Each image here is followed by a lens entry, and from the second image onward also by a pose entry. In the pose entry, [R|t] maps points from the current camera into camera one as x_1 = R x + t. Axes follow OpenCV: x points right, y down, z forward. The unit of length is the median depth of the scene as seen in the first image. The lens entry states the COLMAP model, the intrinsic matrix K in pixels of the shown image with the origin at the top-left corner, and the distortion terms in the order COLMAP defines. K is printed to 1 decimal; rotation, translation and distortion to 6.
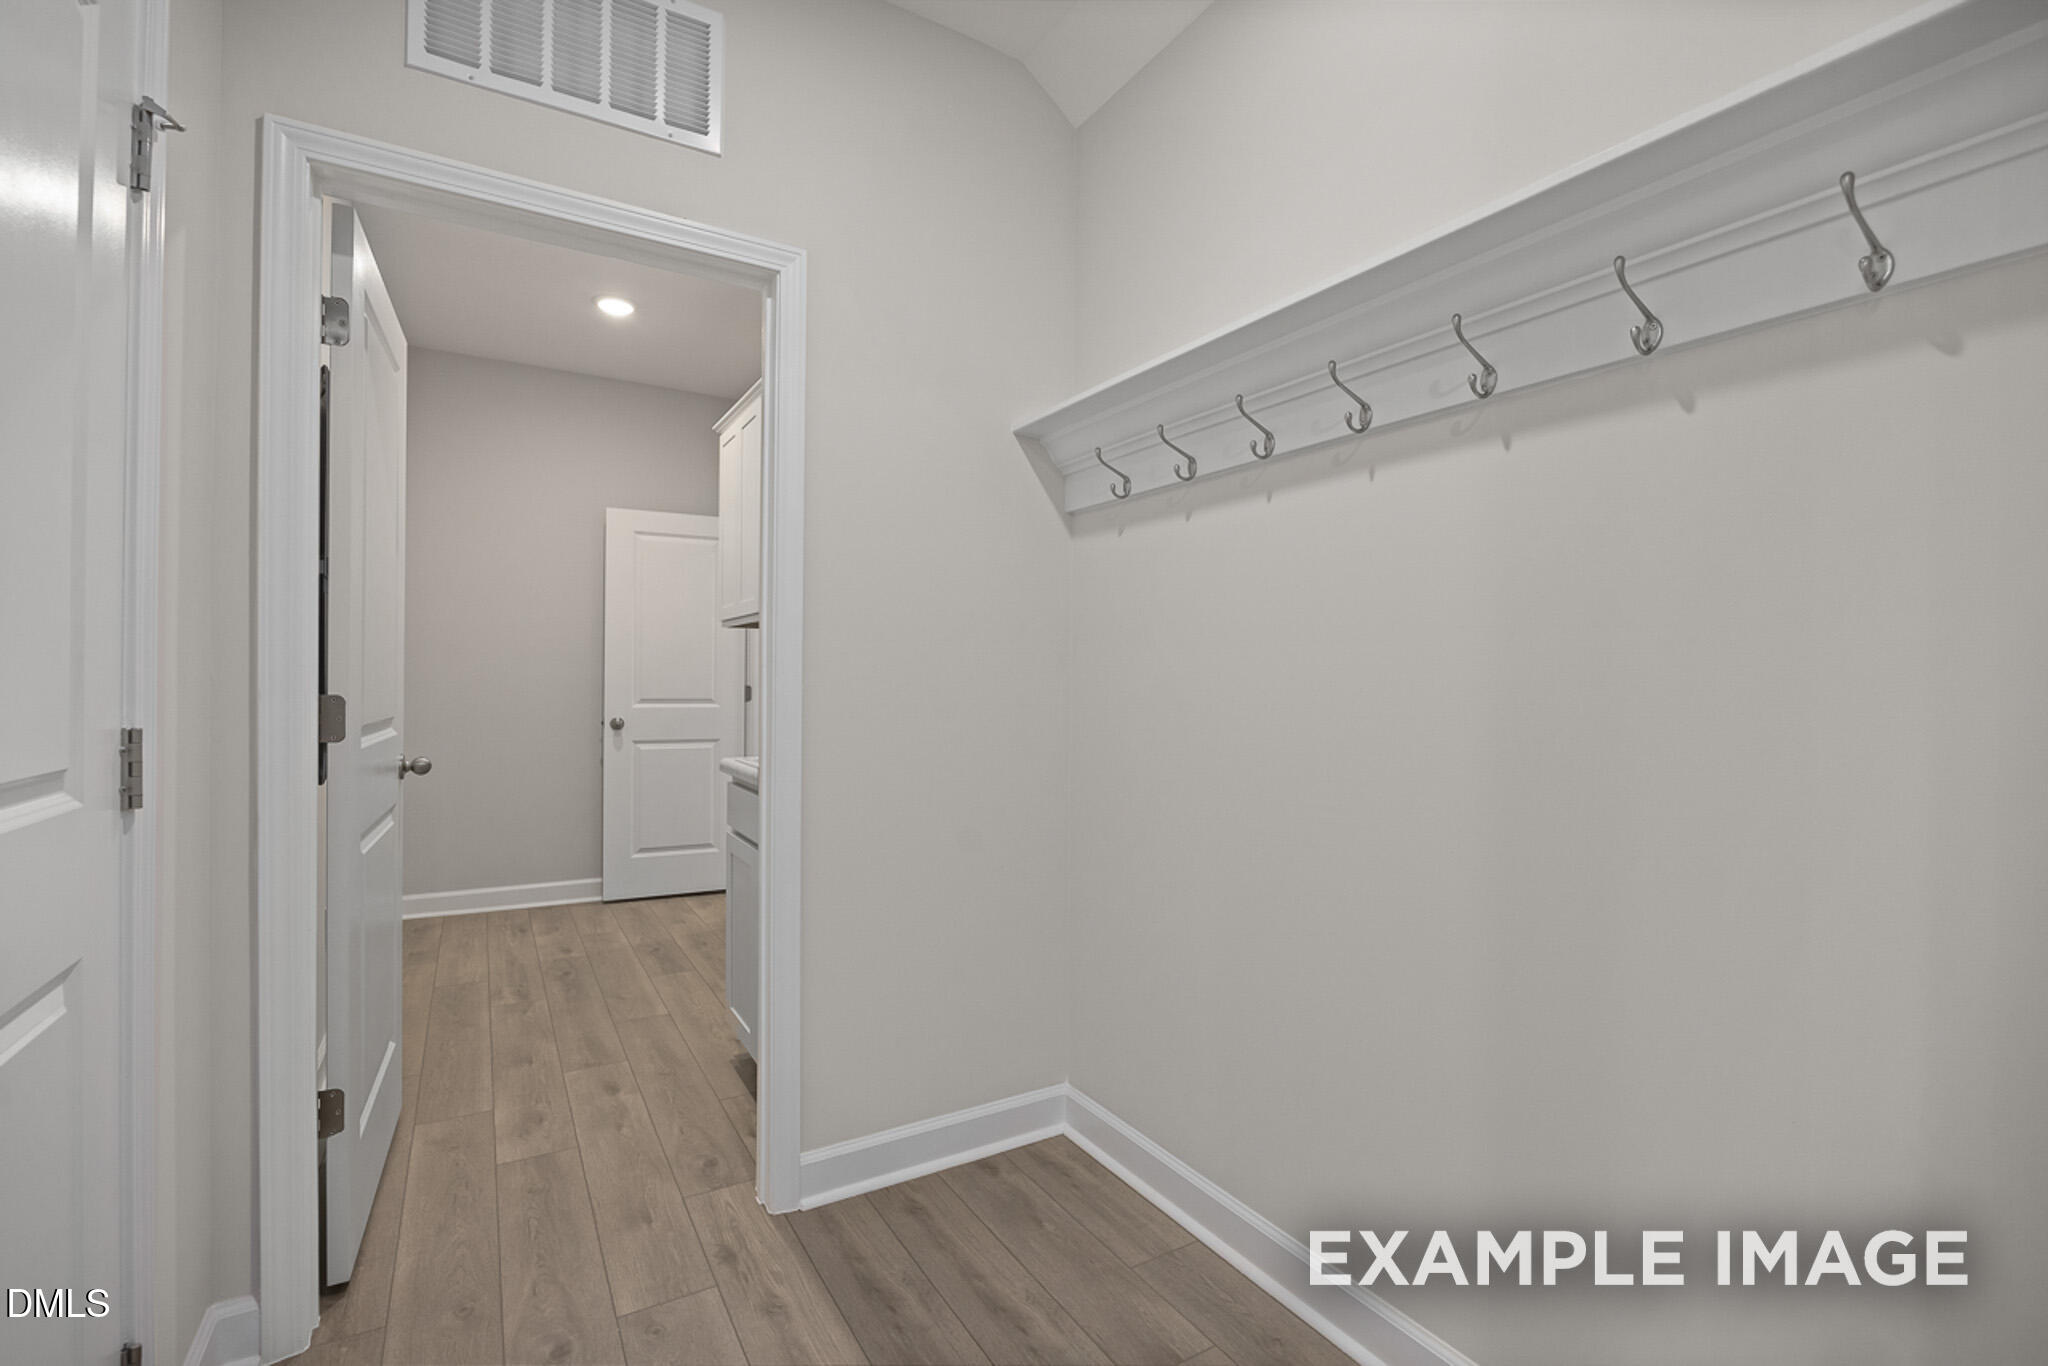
lens RADIAL K [[938.6, 0, 1030.3], [0, 938.6, 690.0], [0, 0, 1]] dist [-0.021383, -0.000163]
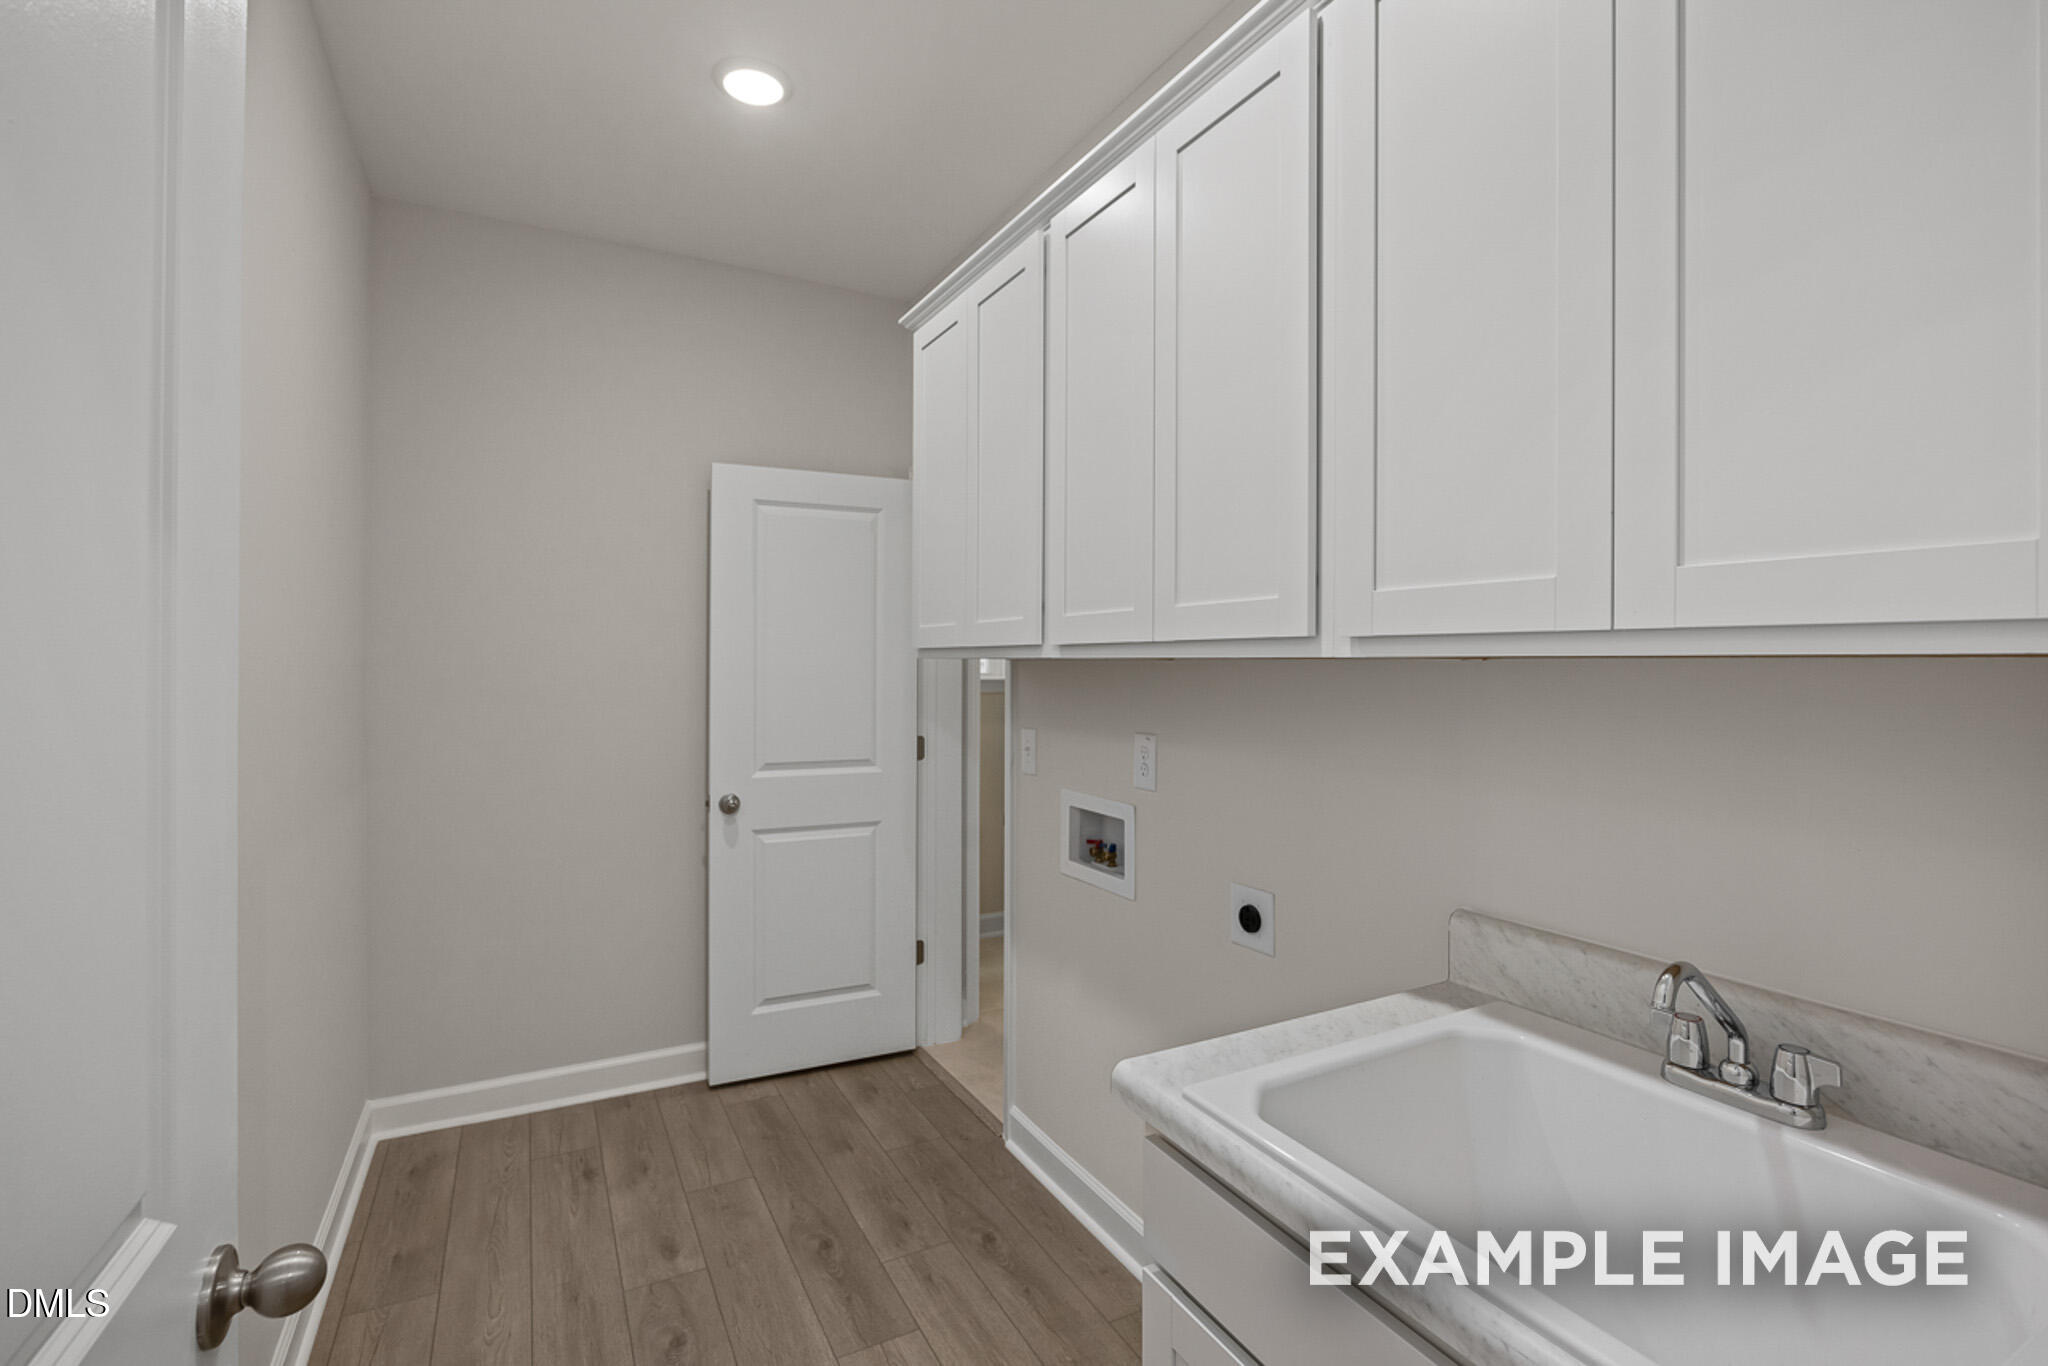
lens RADIAL K [[938.6, 0, 1018.7], [0, 938.6, 667.2], [0, 0, 1]] dist [-0.021383, -0.000163]
pose [[0.998682, -0.002915, -0.051249, -0.217507], [0.002930, 0.999996, 0.000210, -0.057155], [0.051248, -0.000360, 0.998686, 0.383645]]
